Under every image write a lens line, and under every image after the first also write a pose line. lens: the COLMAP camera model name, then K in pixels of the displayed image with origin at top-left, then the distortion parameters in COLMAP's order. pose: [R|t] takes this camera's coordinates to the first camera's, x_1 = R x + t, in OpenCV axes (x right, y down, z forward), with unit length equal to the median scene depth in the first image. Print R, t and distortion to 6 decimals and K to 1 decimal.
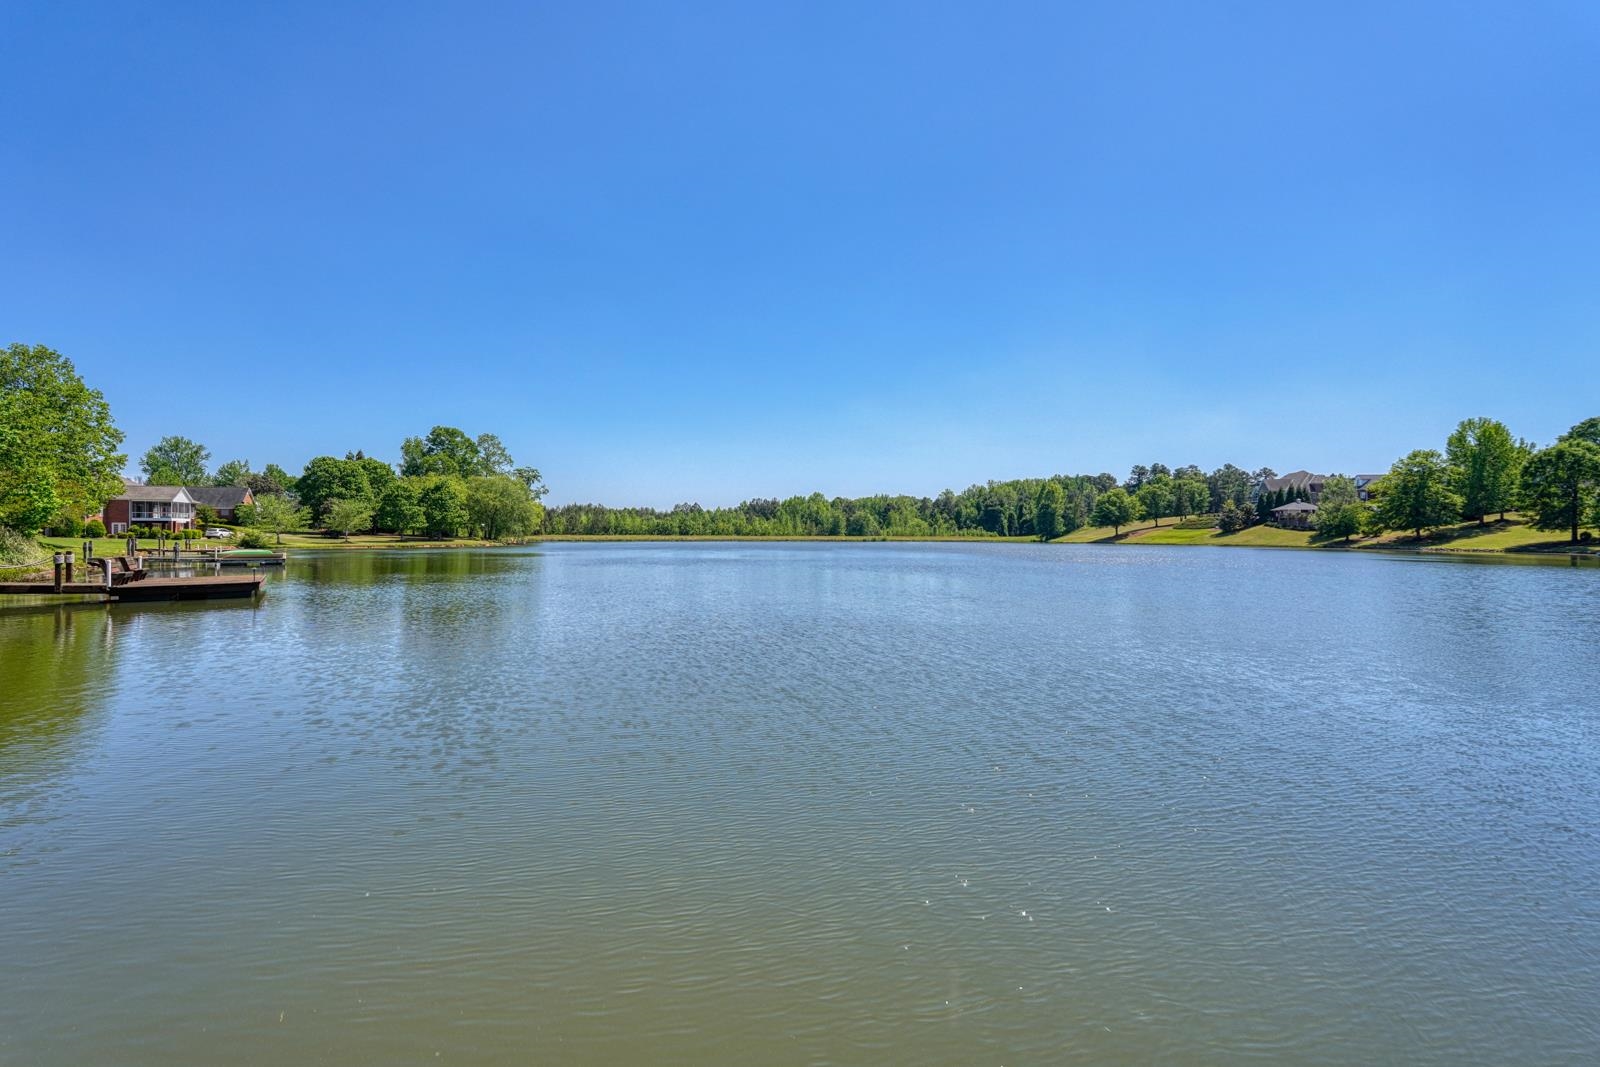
lens RADIAL K [[701.7, 0, 801.9], [0, 701.7, 535.9], [0, 0, 1]] dist [-0.011972, 0.005549]
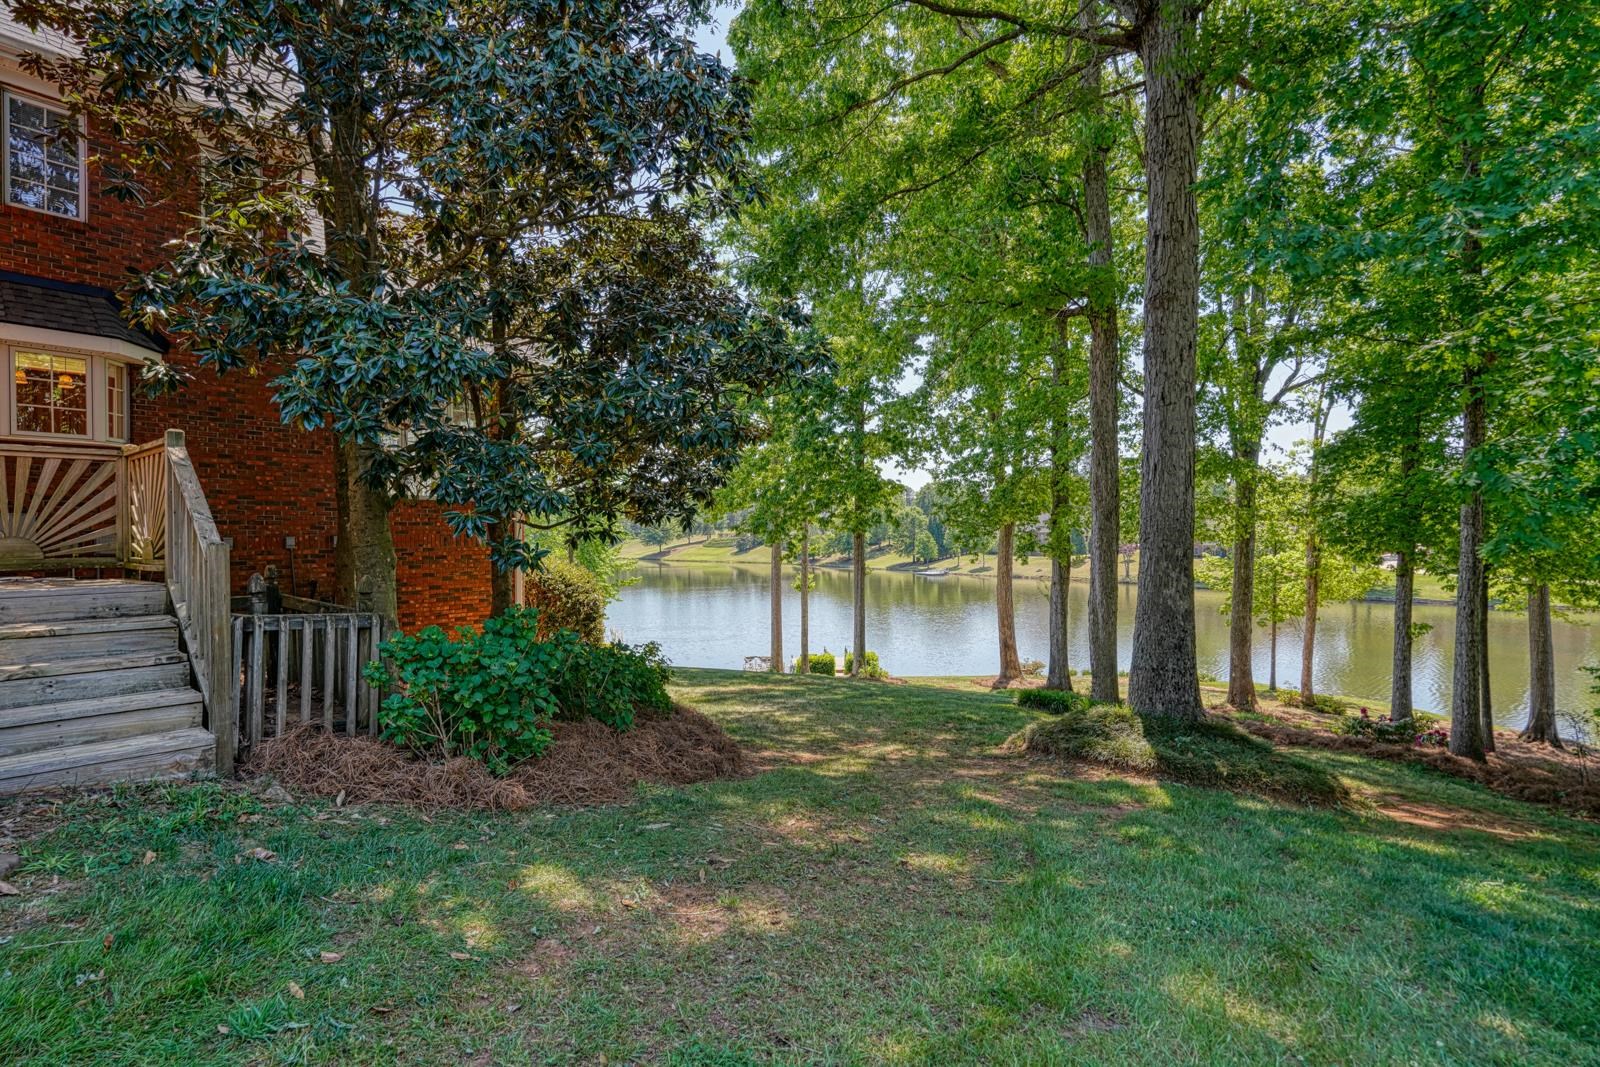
lens RADIAL K [[787.5, 0, 796.4], [0, 787.5, 525.8], [0, 0, 1]] dist [-0.013352, 0.008489]
pose [[0.803708, -0.002333, 0.595020, -0.366290], [0.006159, 0.999971, -0.004399, -0.086896], [-0.594992, 0.007201, 0.803699, -0.486707]]
